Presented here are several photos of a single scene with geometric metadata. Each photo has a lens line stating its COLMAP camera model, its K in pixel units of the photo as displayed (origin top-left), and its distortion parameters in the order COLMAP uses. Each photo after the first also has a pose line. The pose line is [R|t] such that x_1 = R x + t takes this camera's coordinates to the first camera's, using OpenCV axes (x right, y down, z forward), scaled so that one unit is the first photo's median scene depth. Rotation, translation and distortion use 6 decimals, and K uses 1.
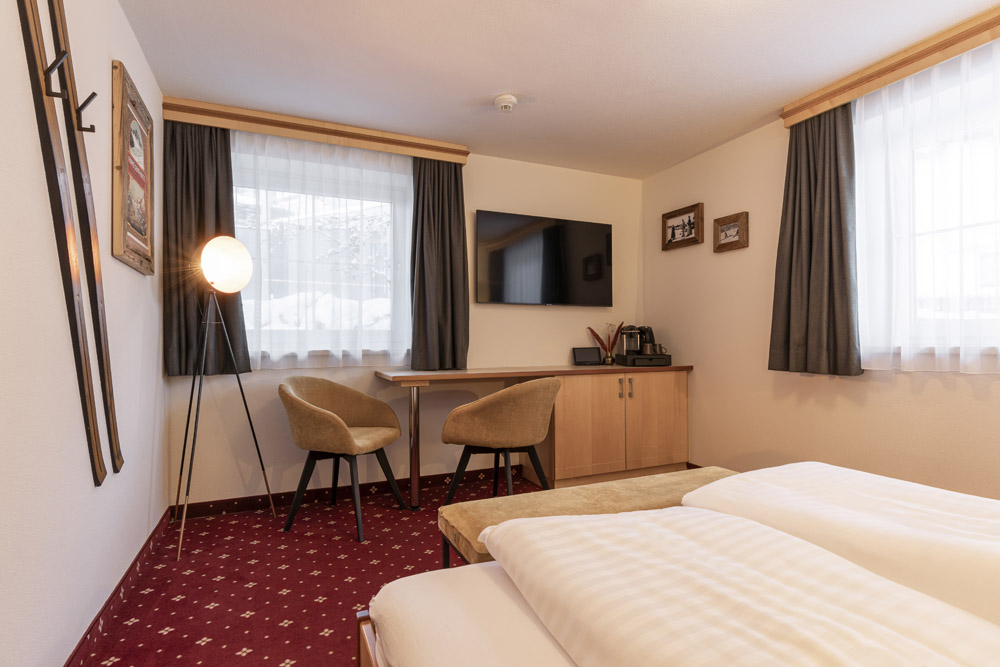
lens RADIAL K [[502.1, 0, 501.2], [0, 502.1, 342.4], [0, 0, 1]] dist [0.000093, 0.000033]
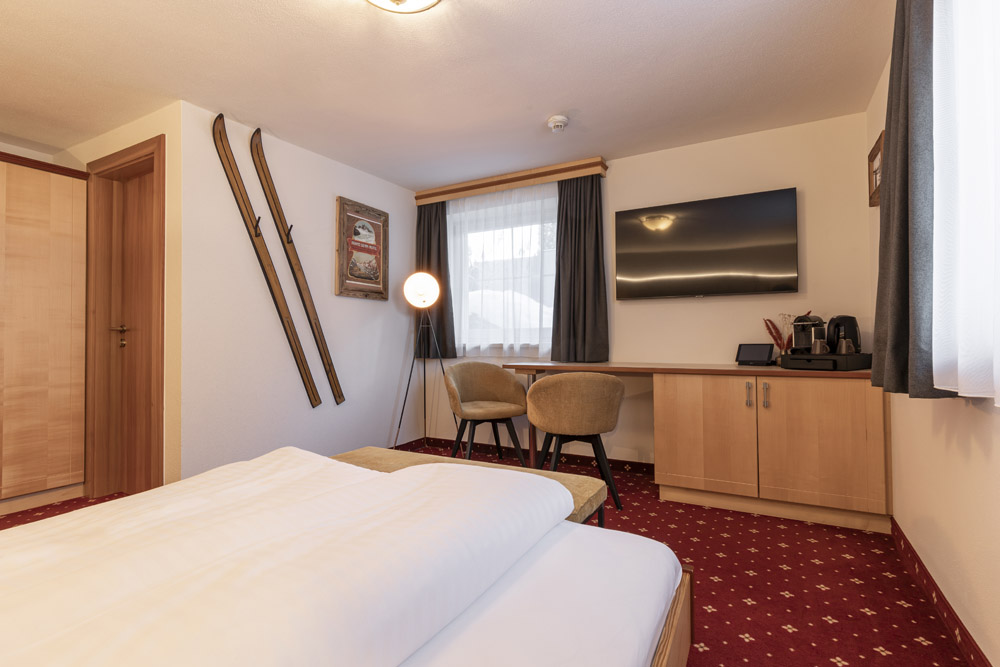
lens RADIAL K [[472.1, 0, 521.3], [0, 472.1, 331.4], [0, 0, 1]] dist [-0.025704, 0.000002]
pose [[0.608193, -0.008116, -0.793748, 0.670383], [0.004383, 0.999967, -0.006866, -0.008381], [0.793777, 0.000697, 0.608208, 0.267990]]
